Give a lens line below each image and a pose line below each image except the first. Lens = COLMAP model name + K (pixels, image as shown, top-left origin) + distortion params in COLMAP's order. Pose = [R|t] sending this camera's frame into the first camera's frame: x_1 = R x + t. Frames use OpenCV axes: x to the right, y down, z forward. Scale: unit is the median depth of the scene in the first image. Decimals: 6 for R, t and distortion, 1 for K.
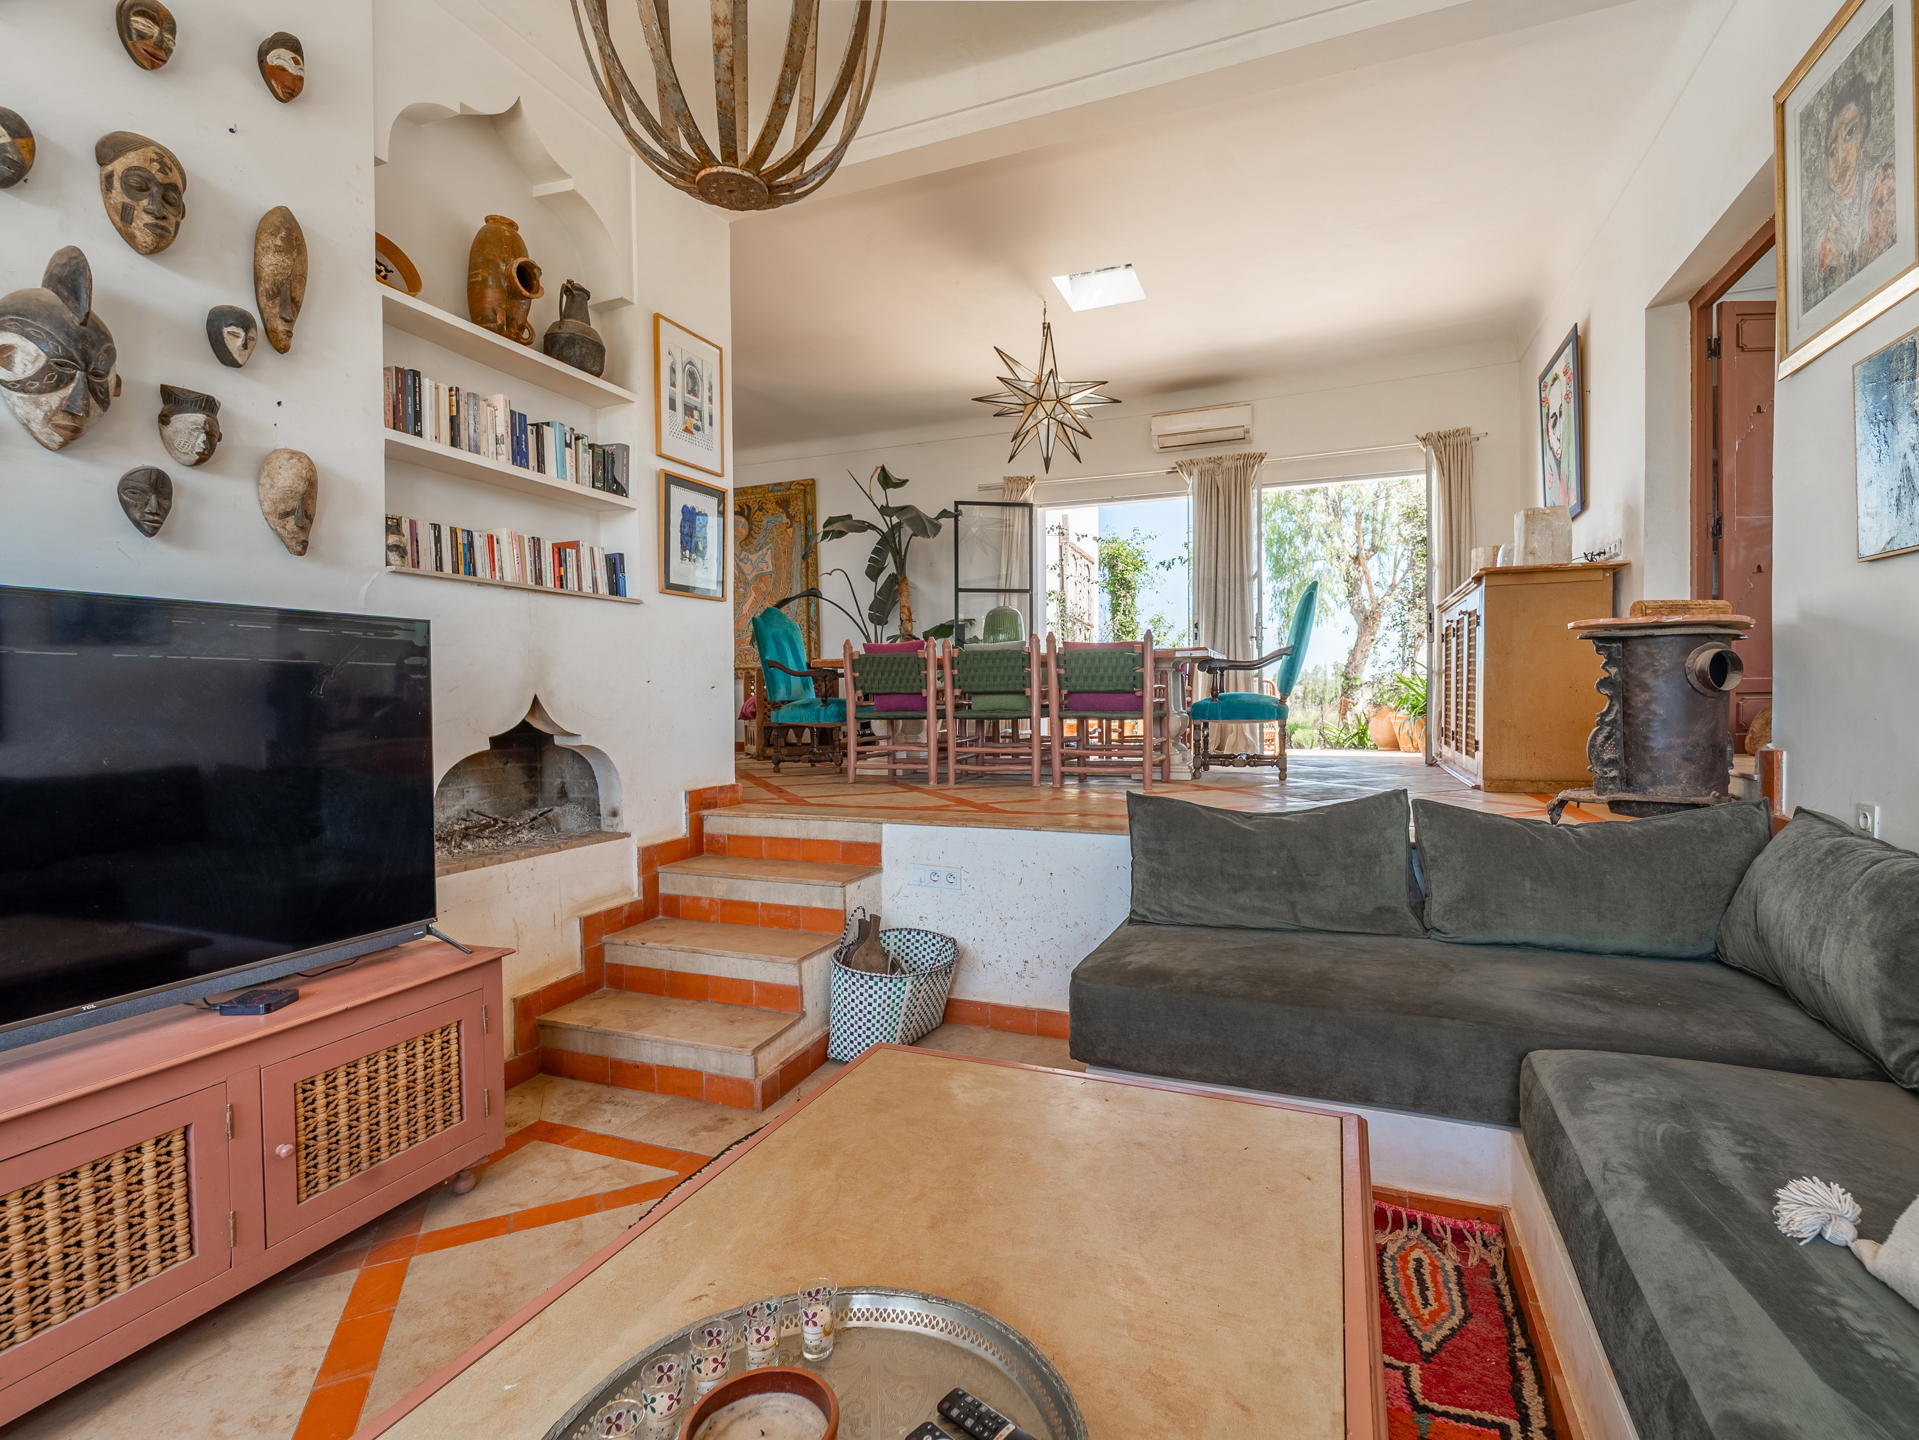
lens RADIAL K [[862.4, 0, 1002.2], [0, 862.4, 712.0], [0, 0, 1]] dist [-0.007225, -0.000136]
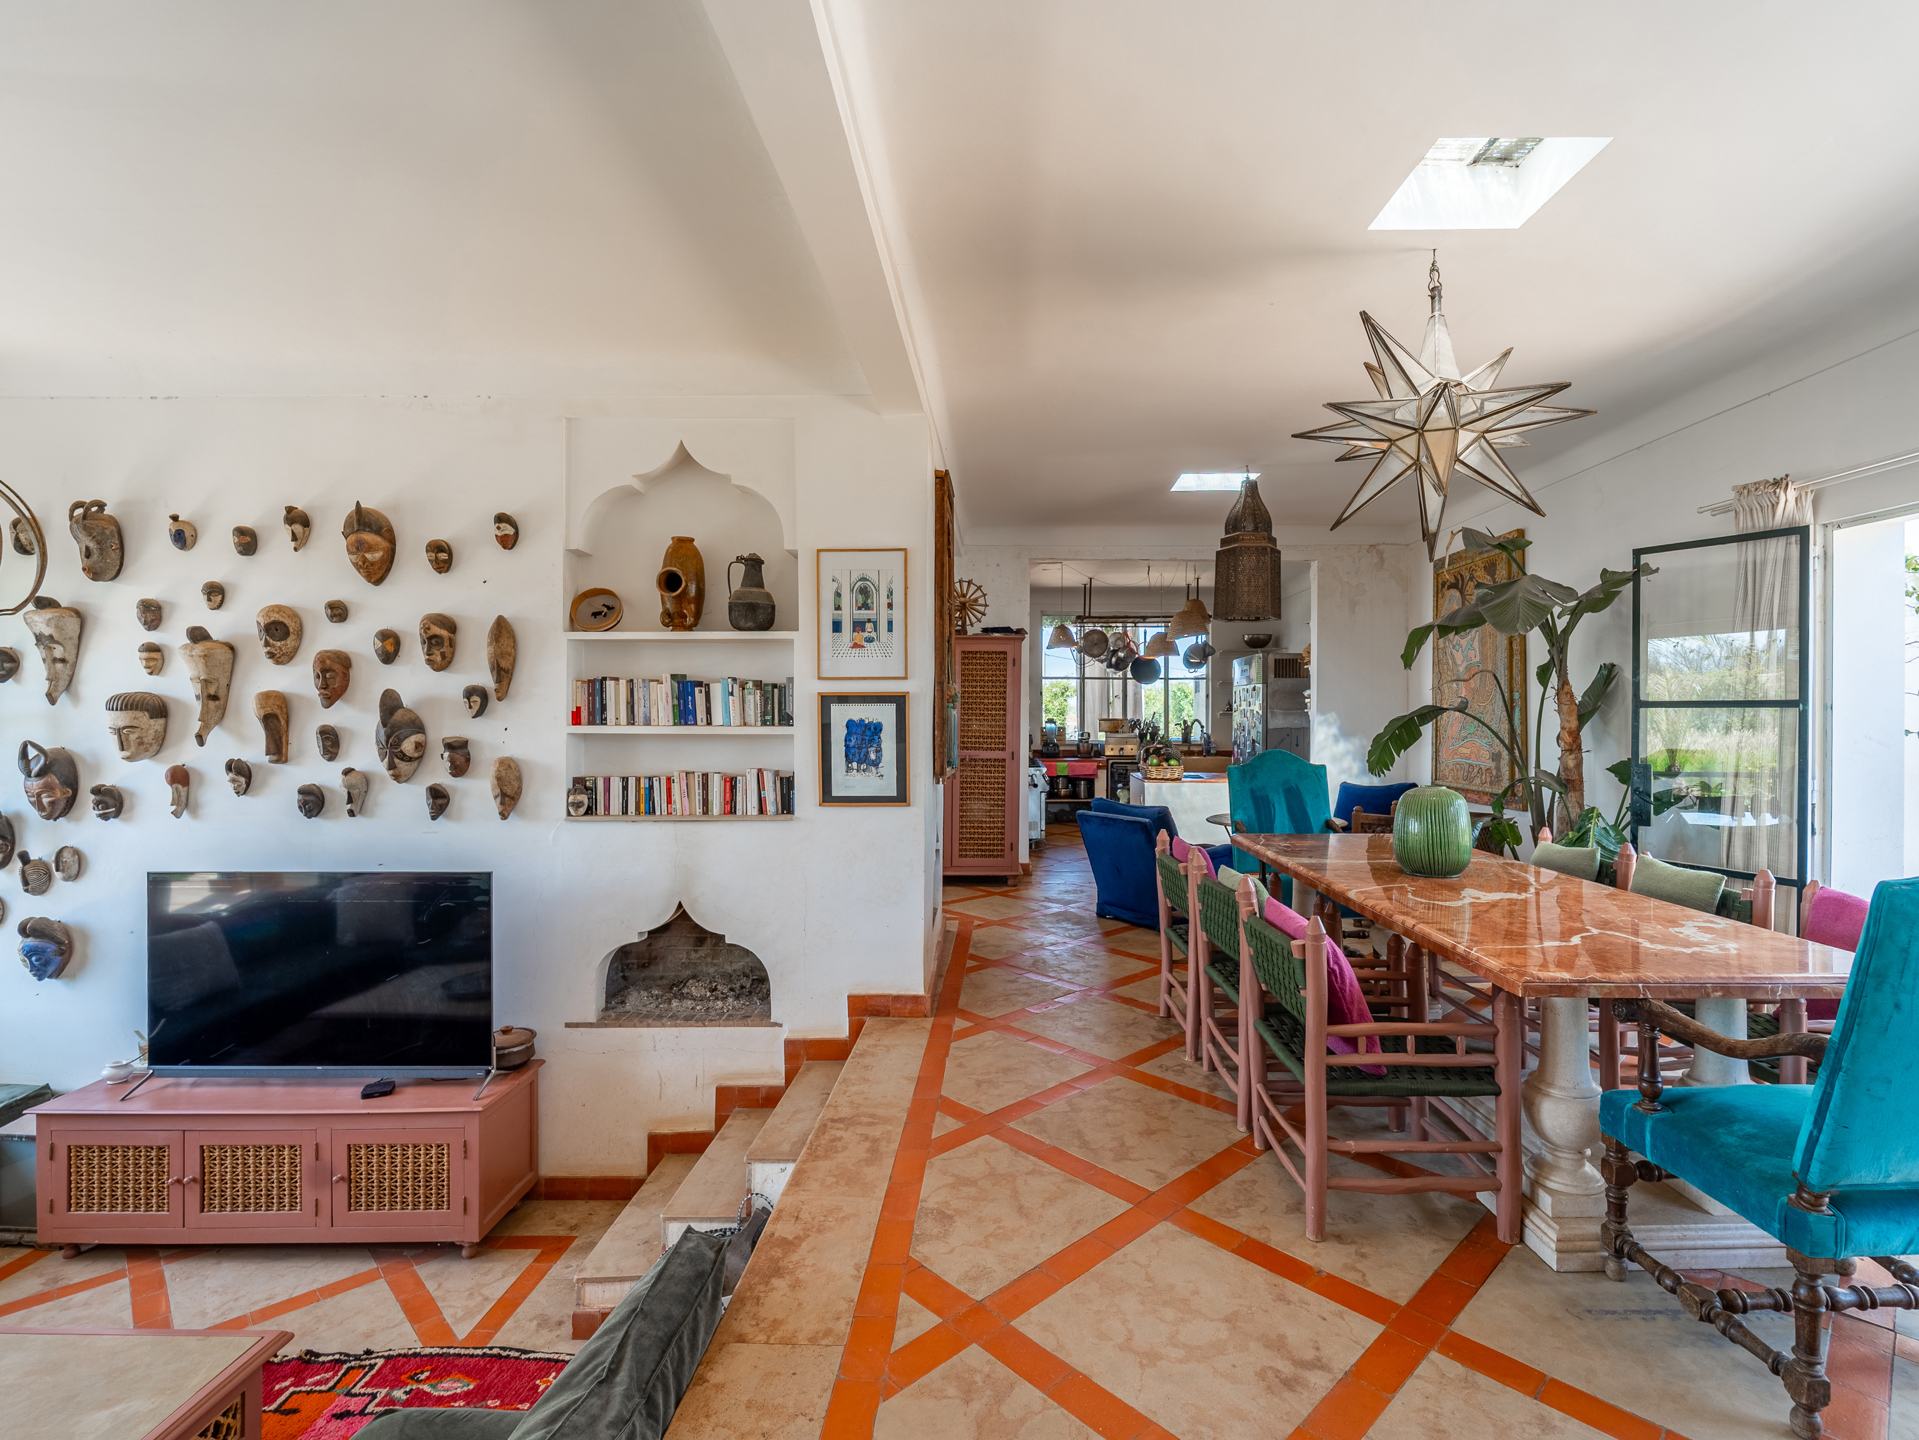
lens RADIAL K [[862.4, 0, 1002.2], [0, 862.4, 712.0], [0, 0, 1]] dist [-0.007225, -0.000136]
pose [[0.349071, 0.005012, -0.937083, 0.751079], [-0.021079, 0.999775, -0.002505, -0.281715], [0.936859, 0.020627, 0.349098, 0.909559]]
